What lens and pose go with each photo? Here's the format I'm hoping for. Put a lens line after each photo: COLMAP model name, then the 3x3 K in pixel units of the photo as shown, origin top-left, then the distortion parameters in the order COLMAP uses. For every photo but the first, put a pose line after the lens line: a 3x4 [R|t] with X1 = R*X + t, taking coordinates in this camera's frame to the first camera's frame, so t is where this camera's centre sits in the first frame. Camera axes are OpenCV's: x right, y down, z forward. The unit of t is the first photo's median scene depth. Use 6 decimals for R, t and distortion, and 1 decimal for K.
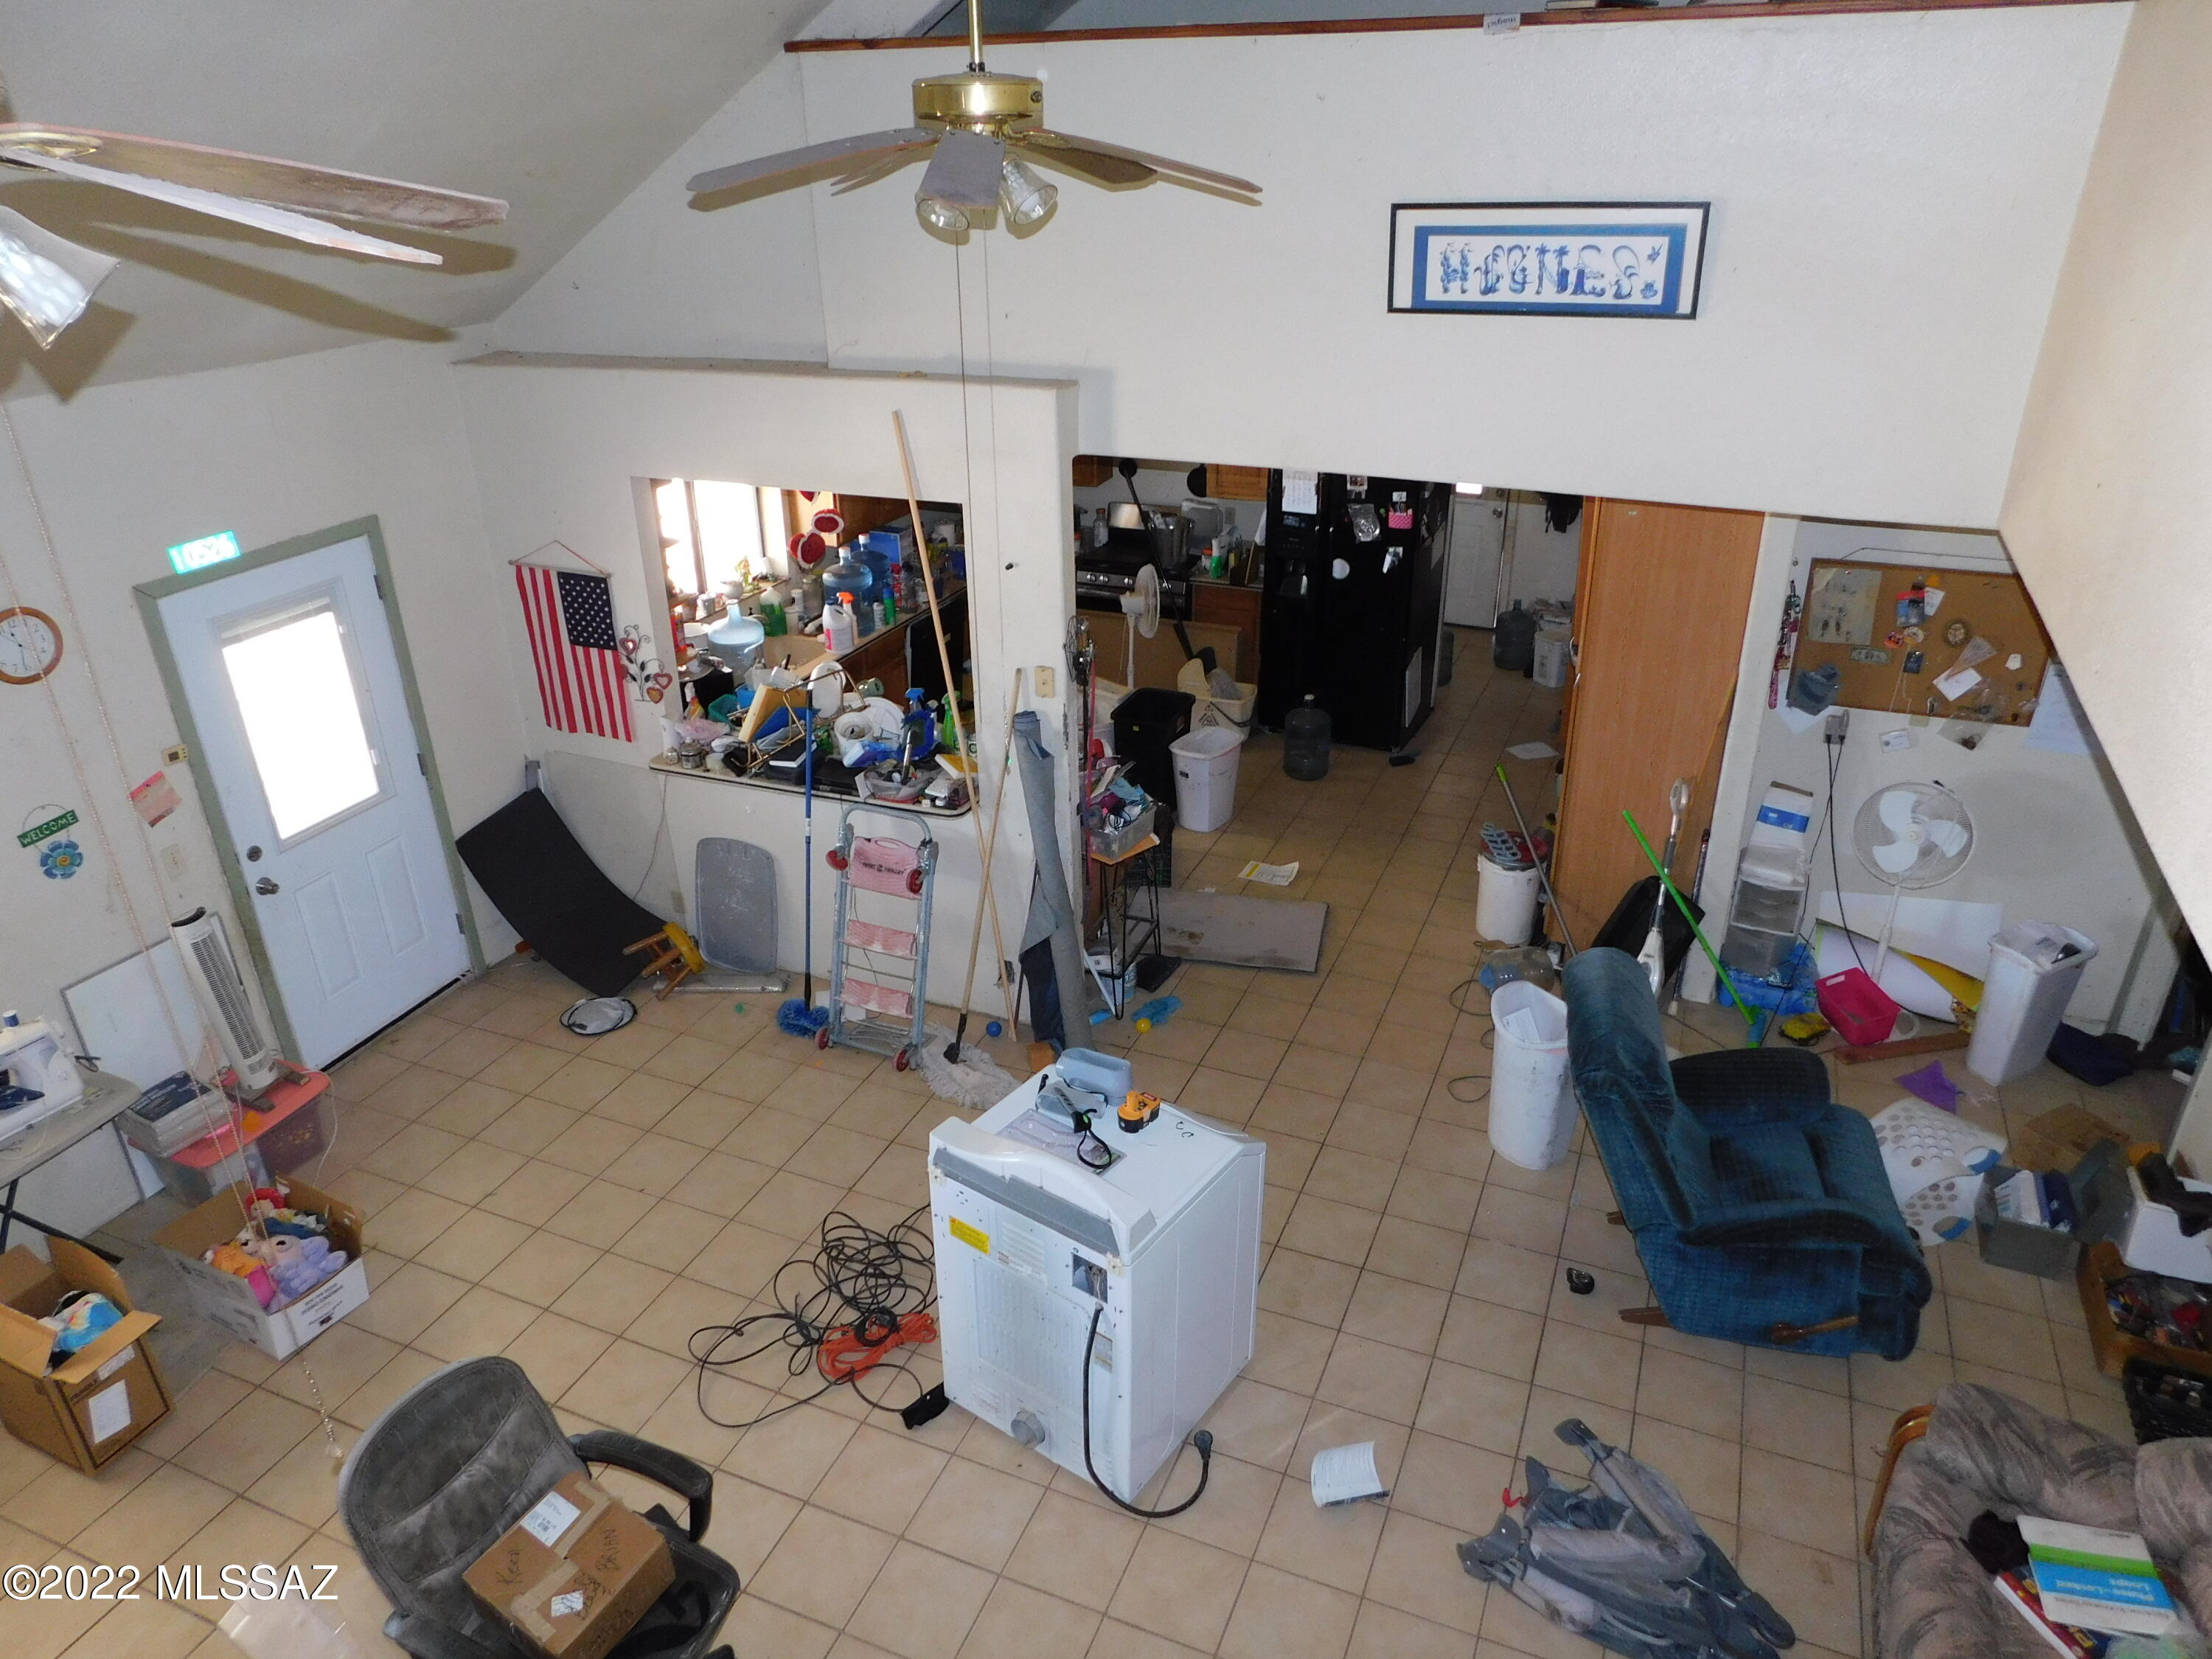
lens RADIAL K [[1472.9, 0, 1100.8], [0, 1472.9, 841.7], [0, 0, 1]] dist [-0.099007, 0.100728]
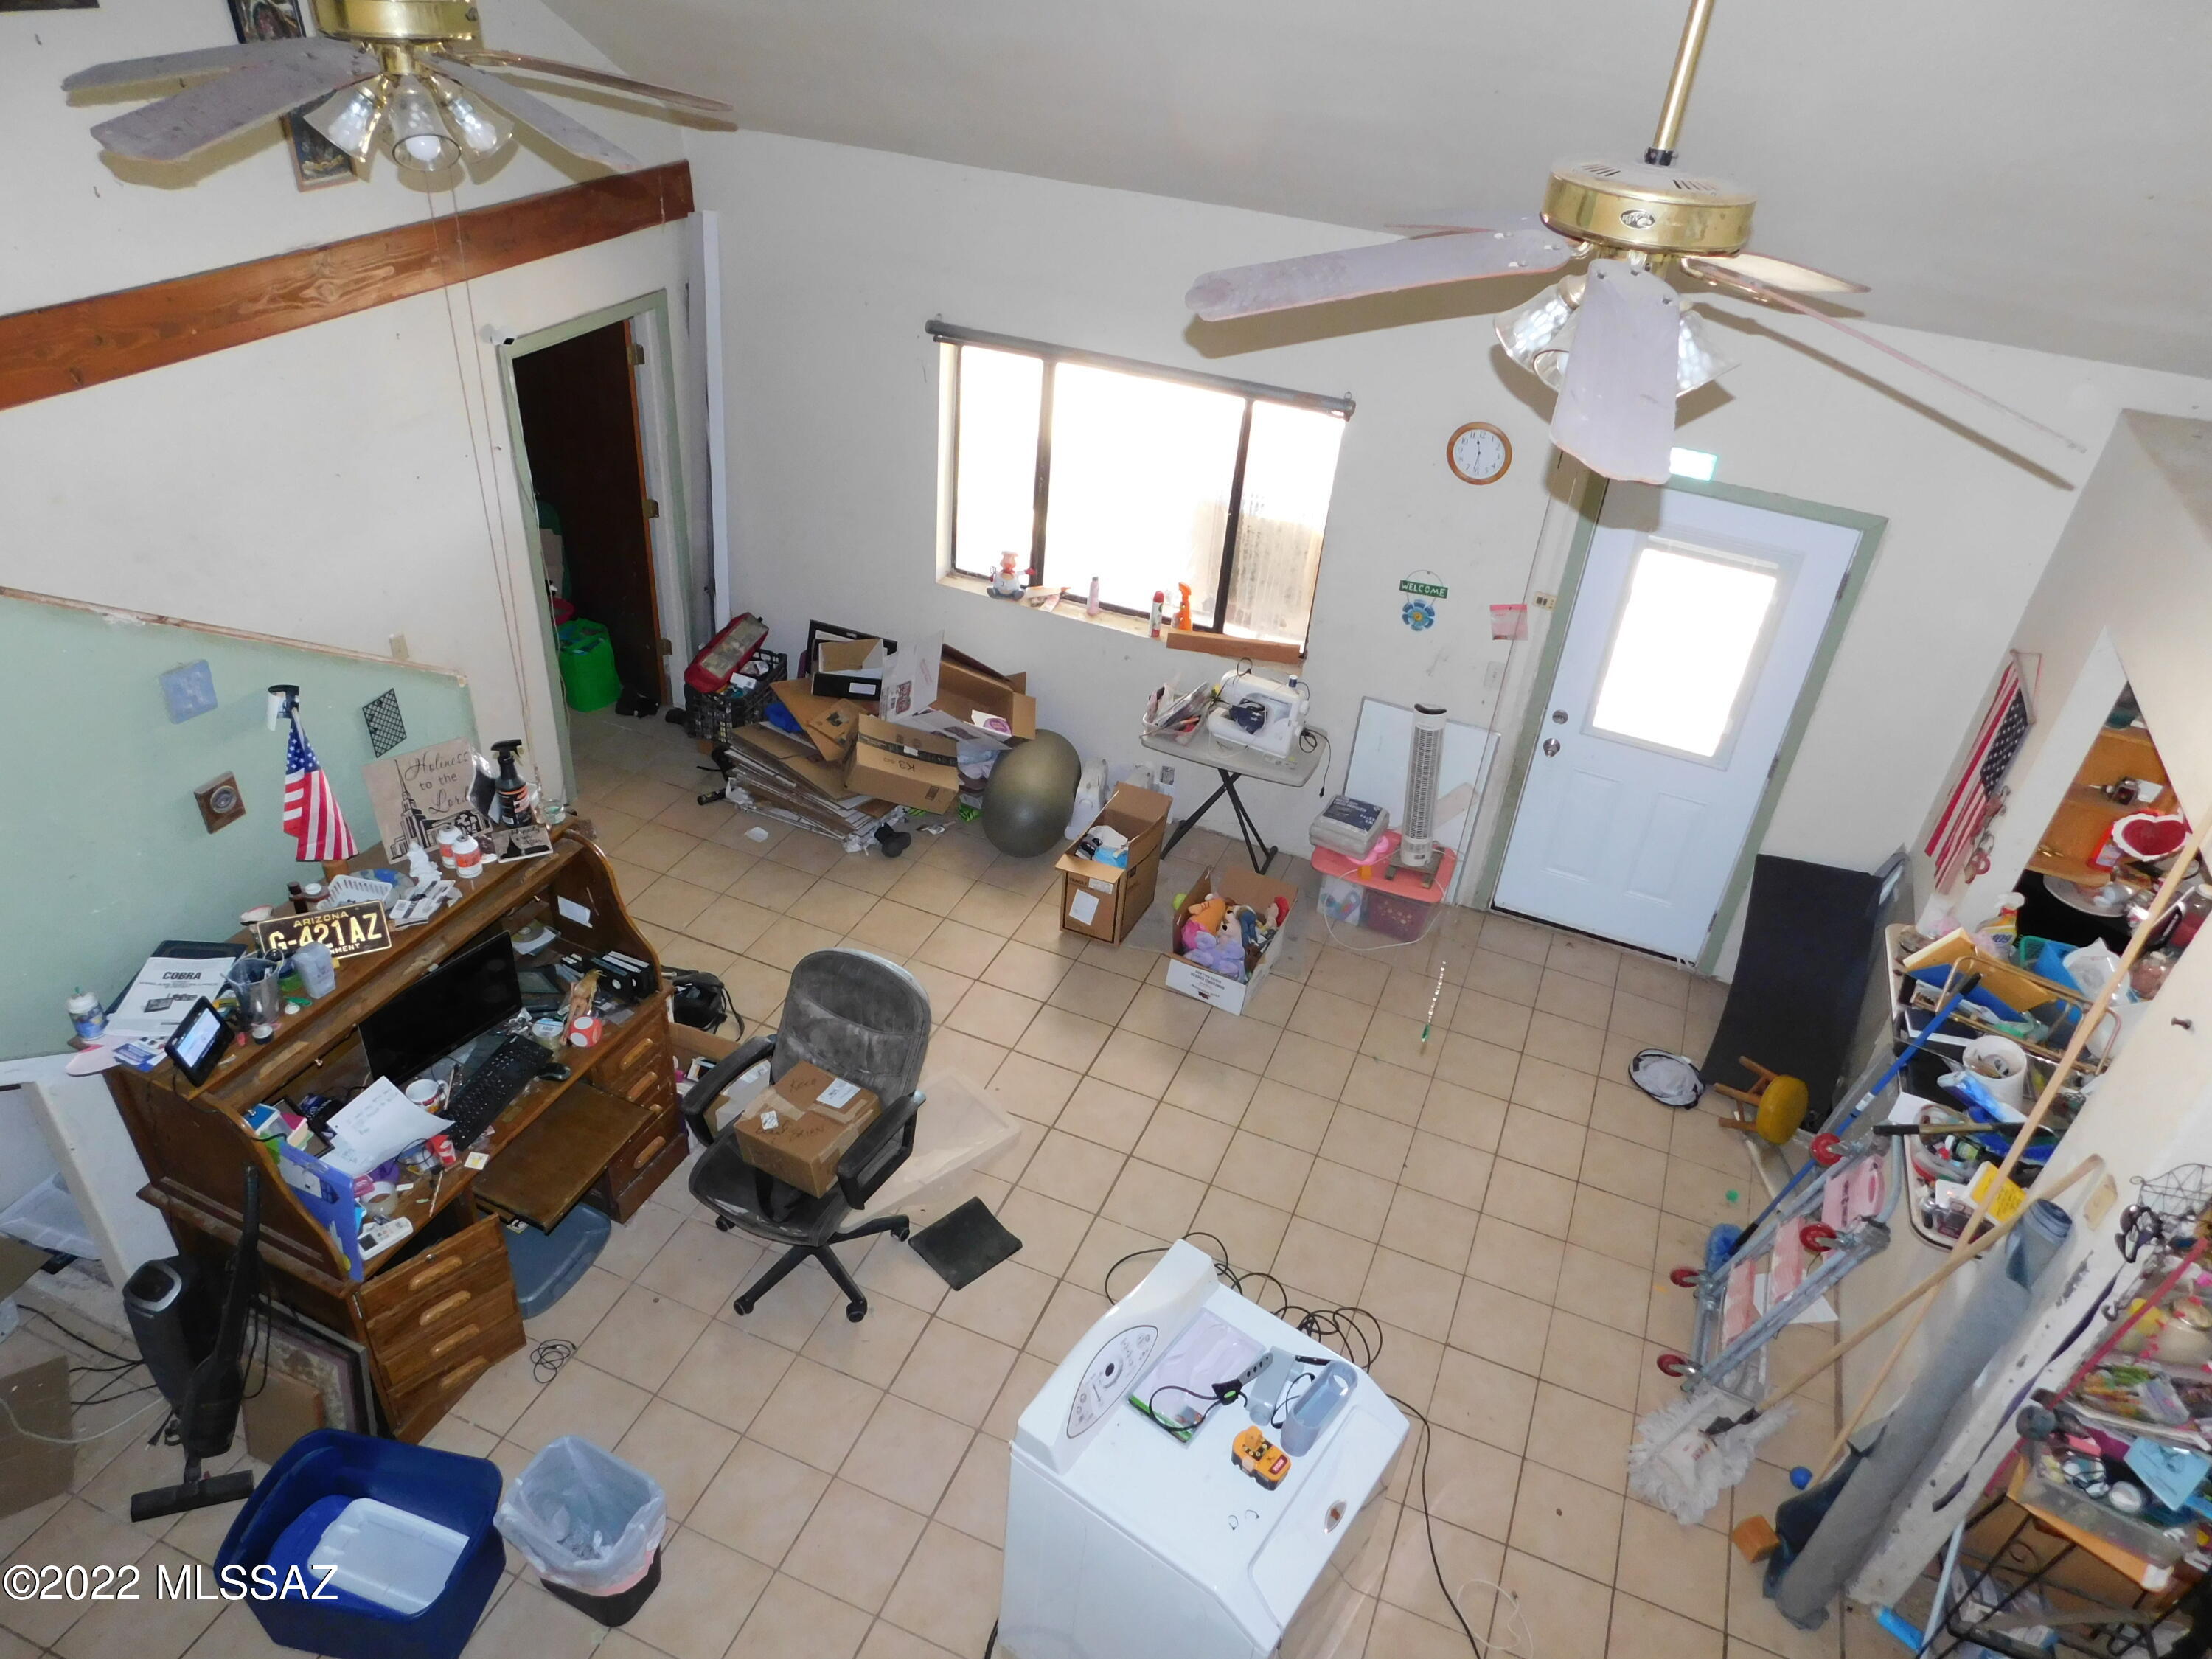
lens RADIAL K [[1472.9, 0, 1100.8], [0, 1472.9, 841.7], [0, 0, 1]] dist [-0.099007, 0.100728]
pose [[0.011513, 0.588890, -0.808131, 0.344022], [-0.513527, 0.696947, 0.500554, -0.295867], [0.857996, 0.409235, 0.310435, 0.404052]]
